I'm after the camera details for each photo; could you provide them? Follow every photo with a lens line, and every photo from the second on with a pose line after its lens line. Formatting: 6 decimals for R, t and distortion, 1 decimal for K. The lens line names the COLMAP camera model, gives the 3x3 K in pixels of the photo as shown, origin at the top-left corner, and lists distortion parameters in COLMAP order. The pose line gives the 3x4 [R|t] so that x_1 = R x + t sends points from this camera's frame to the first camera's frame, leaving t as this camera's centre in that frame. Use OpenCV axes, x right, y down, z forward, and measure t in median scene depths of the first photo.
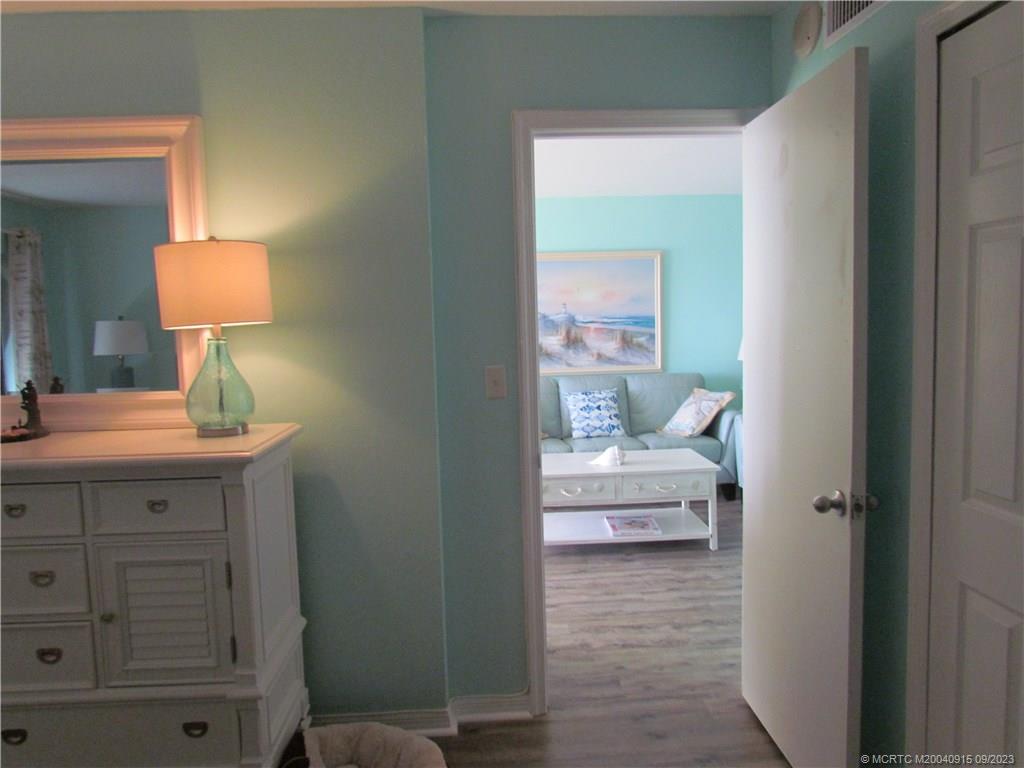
lens RADIAL K [[714.1, 0, 520.6], [0, 714.1, 385.7], [0, 0, 1]] dist [-0.024950, 0.010414]
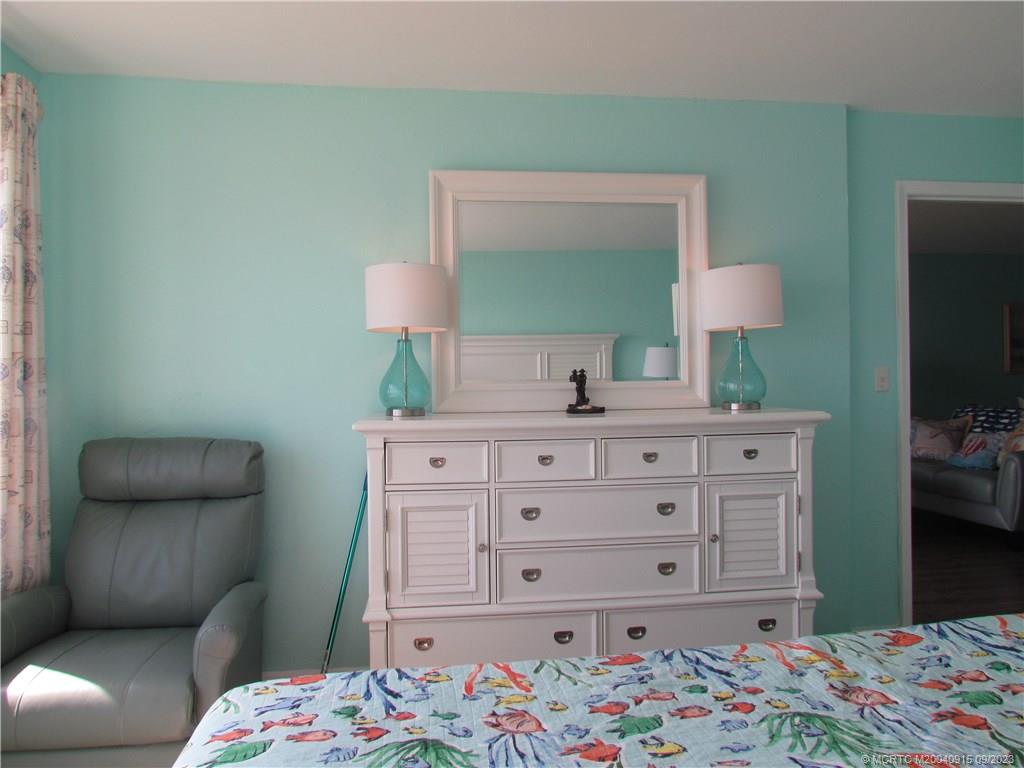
lens RADIAL K [[714.1, 0, 507.3], [0, 714.1, 378.4], [0, 0, 1]] dist [-0.024950, 0.010414]
pose [[0.997935, 0.016282, 0.062140, -0.346618], [-0.010745, 0.996026, -0.088412, 0.048548], [-0.063332, 0.087561, 0.994144, -0.113749]]
